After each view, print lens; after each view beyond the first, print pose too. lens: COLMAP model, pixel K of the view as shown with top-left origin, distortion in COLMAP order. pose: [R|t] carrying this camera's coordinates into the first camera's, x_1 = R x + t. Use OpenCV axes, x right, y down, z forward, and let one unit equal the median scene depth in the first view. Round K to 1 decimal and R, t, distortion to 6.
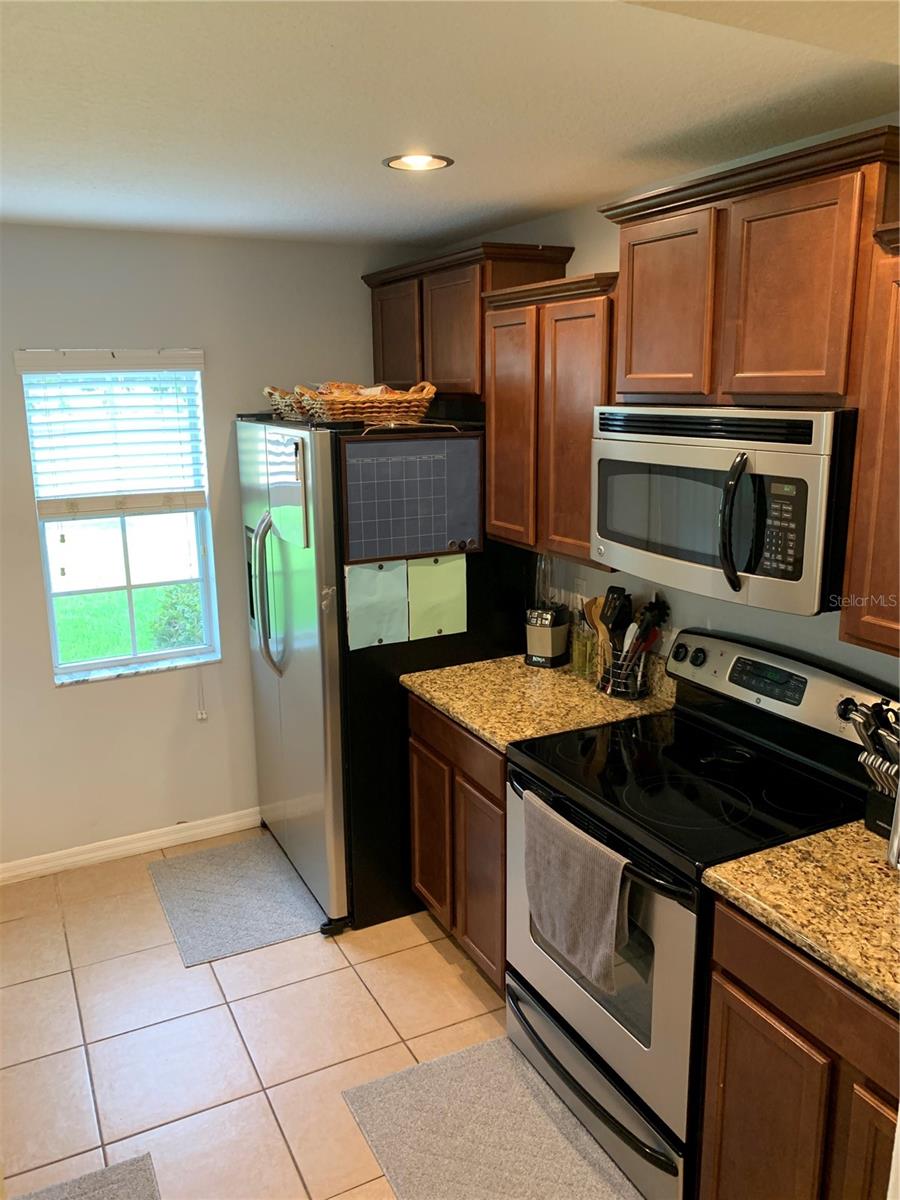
lens RADIAL K [[908.5, 0, 446.7], [0, 908.5, 598.1], [0, 0, 1]] dist [0.022343, -0.029085]
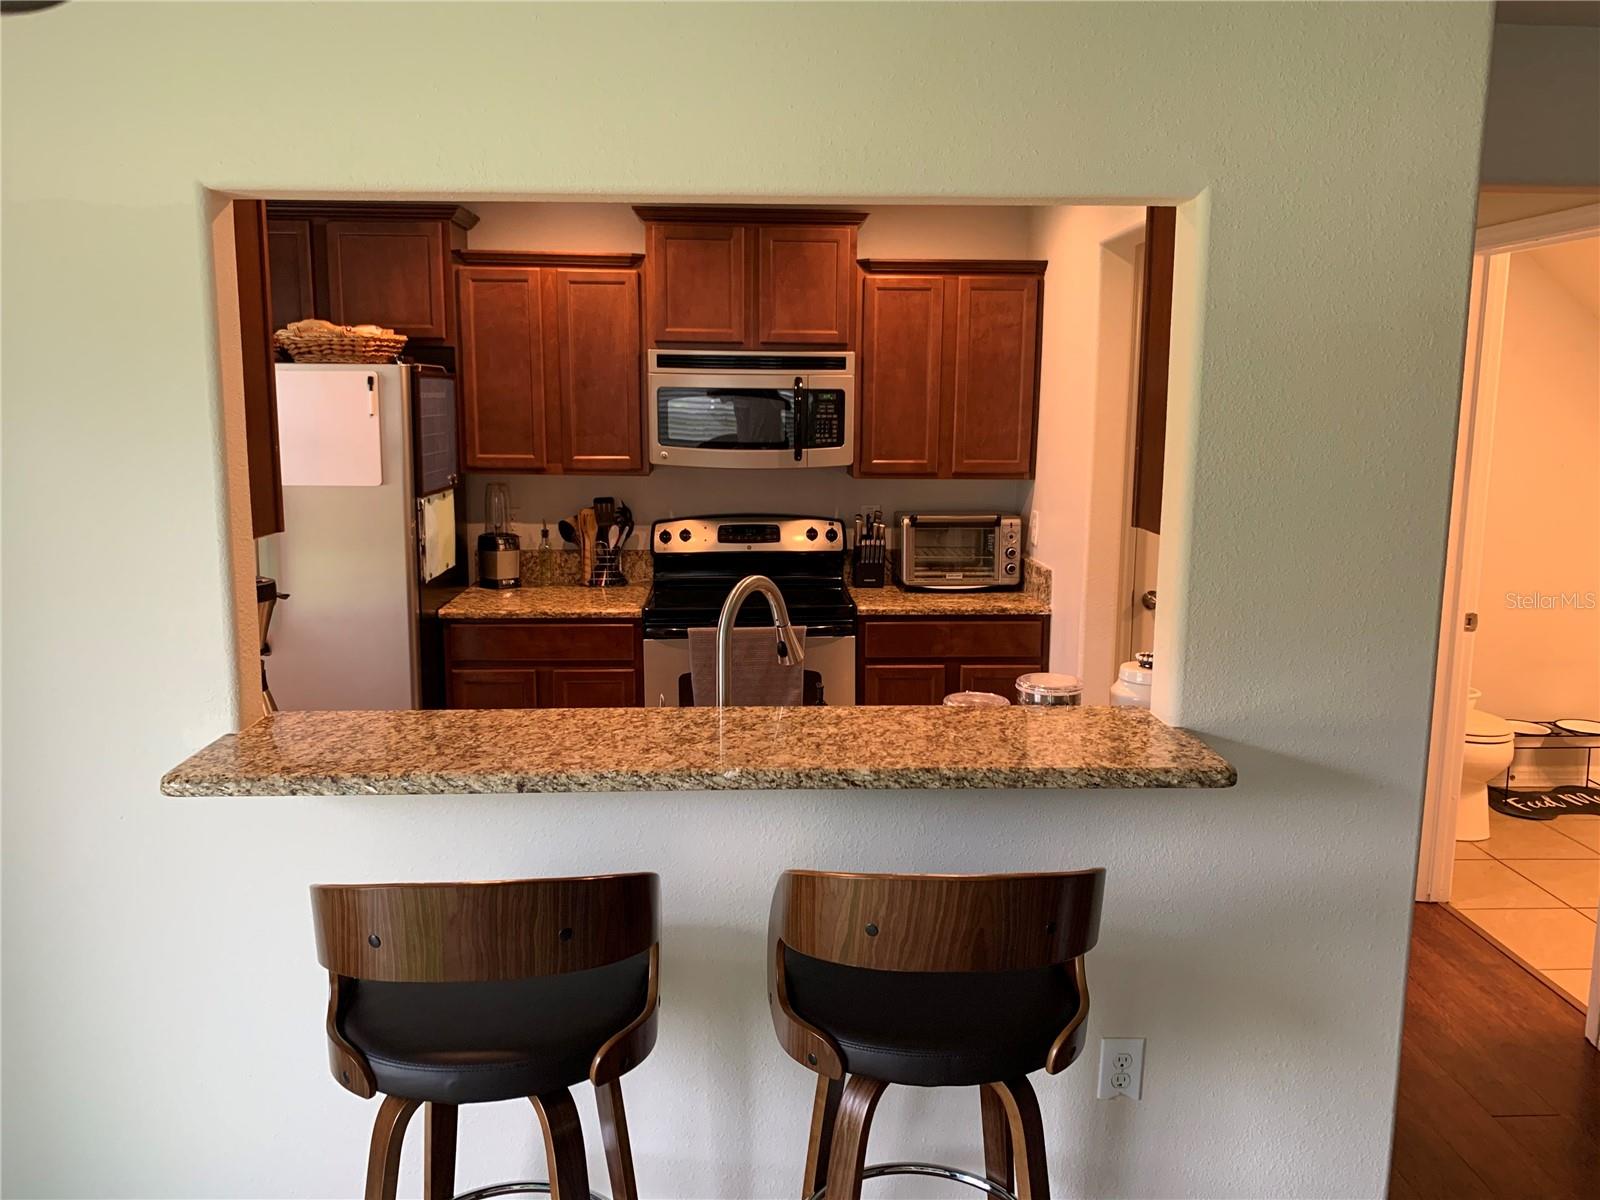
lens RADIAL K [[1211.4, 0, 800.0], [0, 1211.4, 600.0], [0, 0, 1]] dist [0.022343, -0.029085]
pose [[0.412669, -0.138162, 0.900342, -1.390925], [0.193124, 0.979229, 0.061750, 0.086092], [-0.890173, 0.148396, 0.430780, 0.067808]]
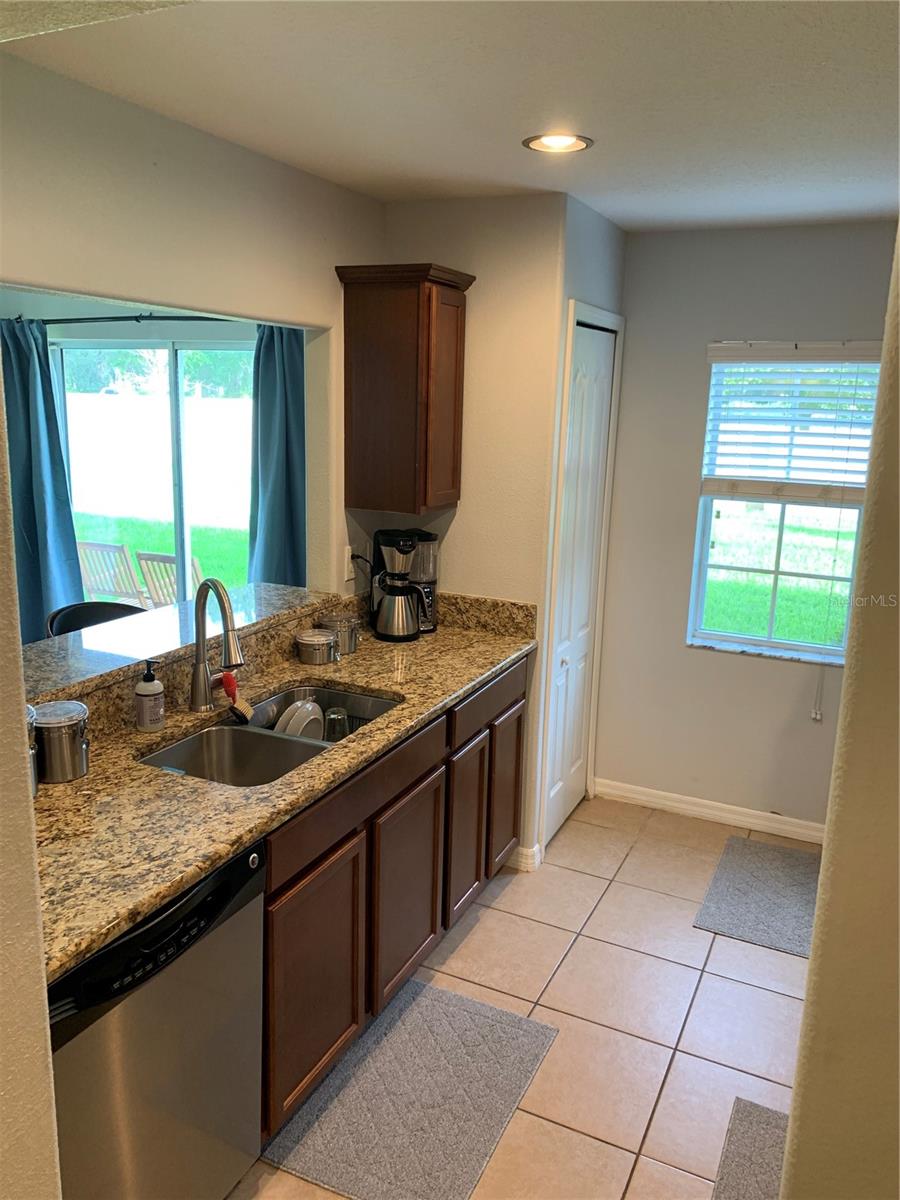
lens RADIAL K [[908.5, 0, 446.7], [0, 908.5, 598.1], [0, 0, 1]] dist [0.022343, -0.029085]
pose [[0.622138, 0.209727, -0.754294, 0.274659], [-0.212814, 0.972477, 0.094864, -0.003133], [0.753429, 0.101506, 0.649647, 0.069262]]
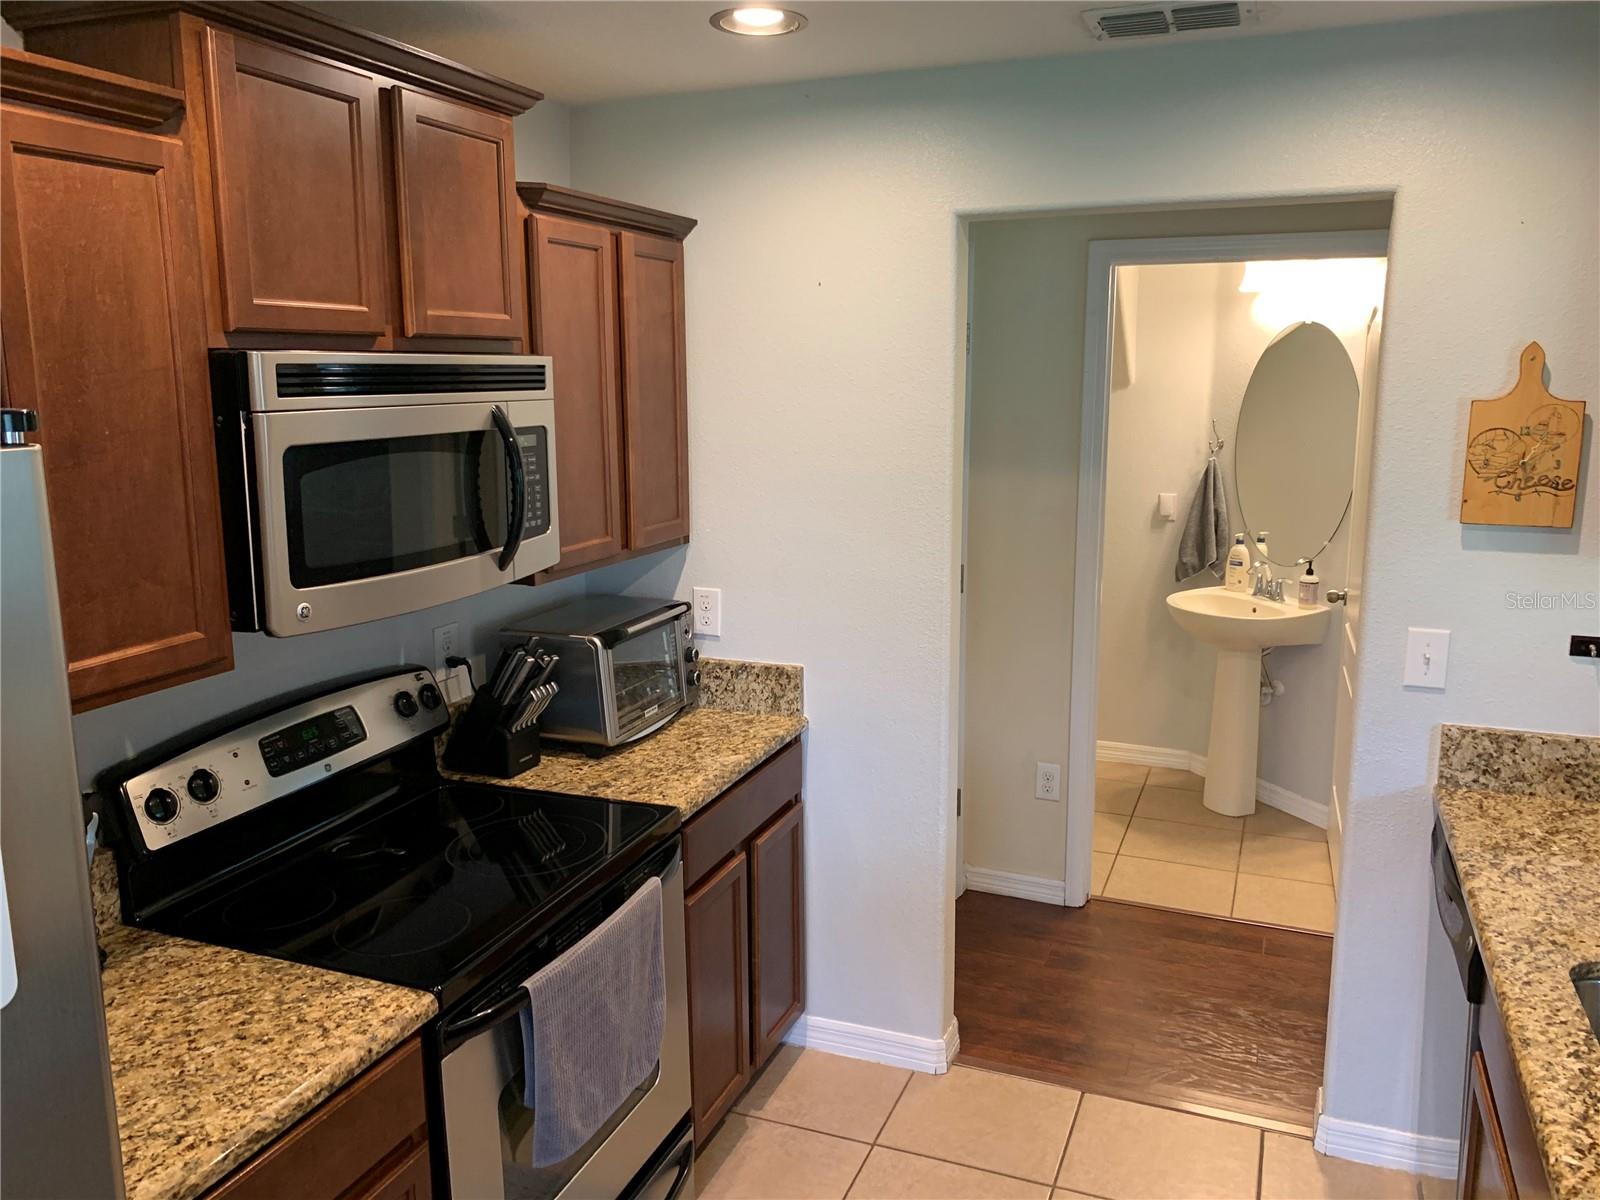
lens RADIAL K [[1211.4, 0, 800.0], [0, 1211.4, 600.0], [0, 0, 1]] dist [0.022343, -0.029085]
pose [[-0.656760, -0.126955, 0.743336, -0.569952], [0.184342, 0.928792, 0.321501, -0.238091], [-0.731221, 0.348177, -0.586591, 1.193677]]
